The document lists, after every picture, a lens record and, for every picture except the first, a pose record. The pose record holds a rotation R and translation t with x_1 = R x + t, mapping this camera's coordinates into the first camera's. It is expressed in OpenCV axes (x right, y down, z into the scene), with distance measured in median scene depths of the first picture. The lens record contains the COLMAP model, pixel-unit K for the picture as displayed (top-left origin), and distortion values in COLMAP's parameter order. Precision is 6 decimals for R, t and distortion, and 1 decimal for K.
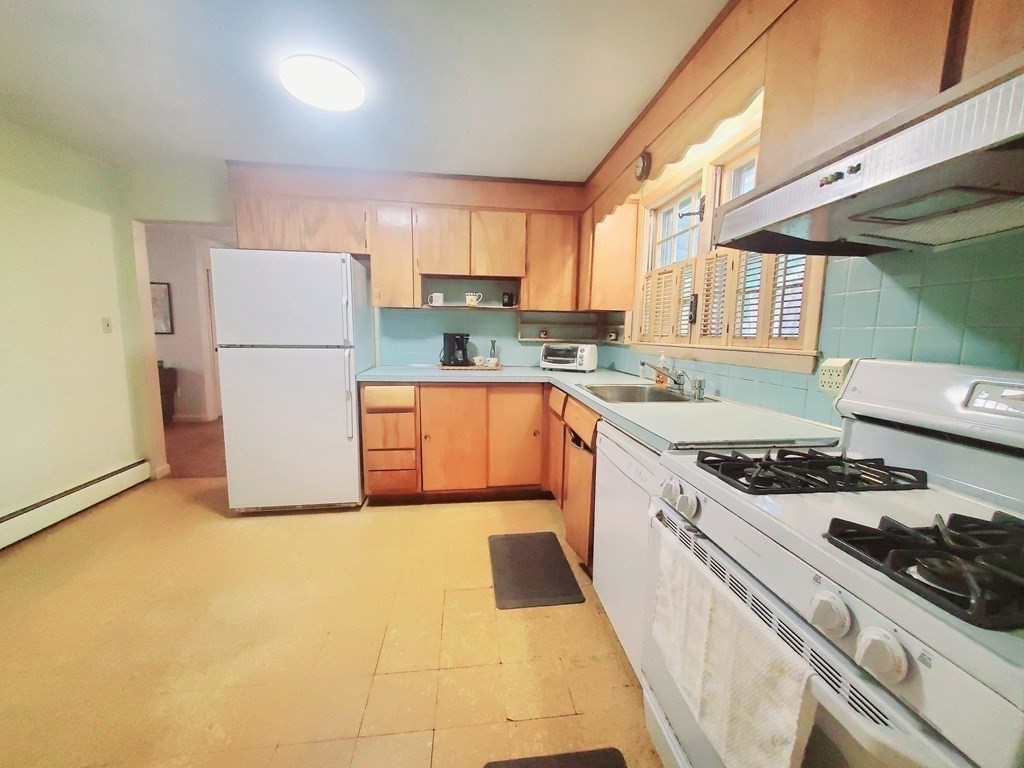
lens RADIAL K [[405.9, 0, 519.6], [0, 405.9, 384.6], [0, 0, 1]] dist [-0.000421, -0.000414]
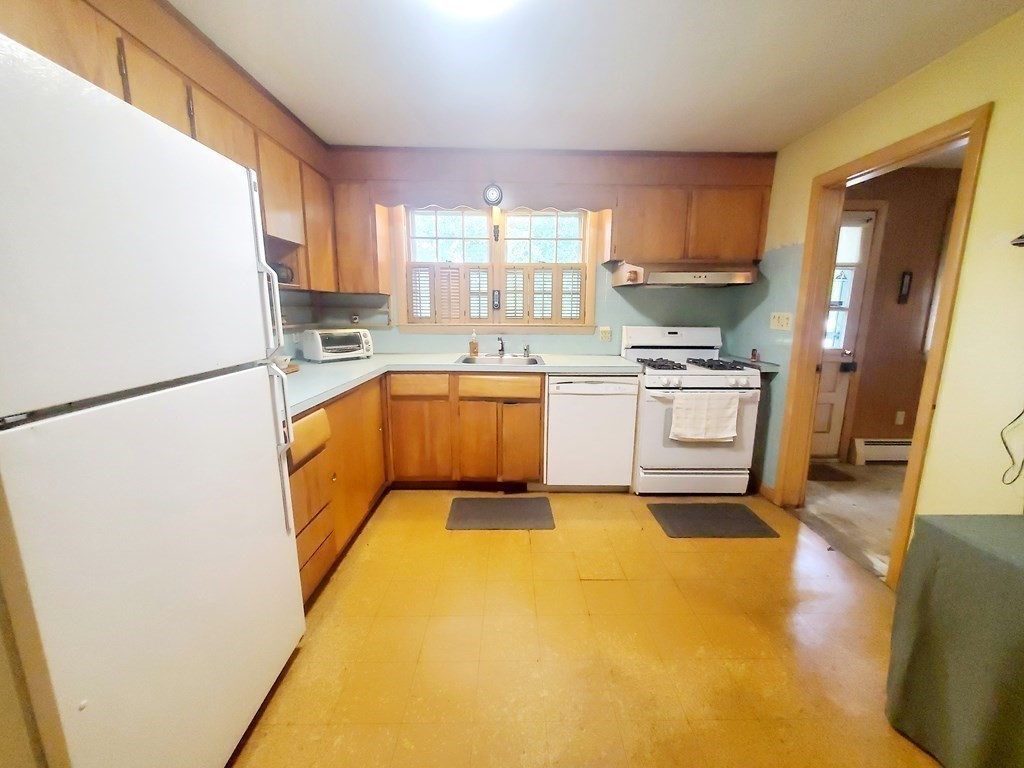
lens RADIAL K [[405.9, 0, 519.6], [0, 405.9, 384.6], [0, 0, 1]] dist [-0.000421, -0.000414]
pose [[0.098271, -0.199176, 0.975024, -1.108826], [0.120240, 0.974965, 0.187045, -0.154821], [-0.987869, 0.098855, 0.119760, 0.785644]]
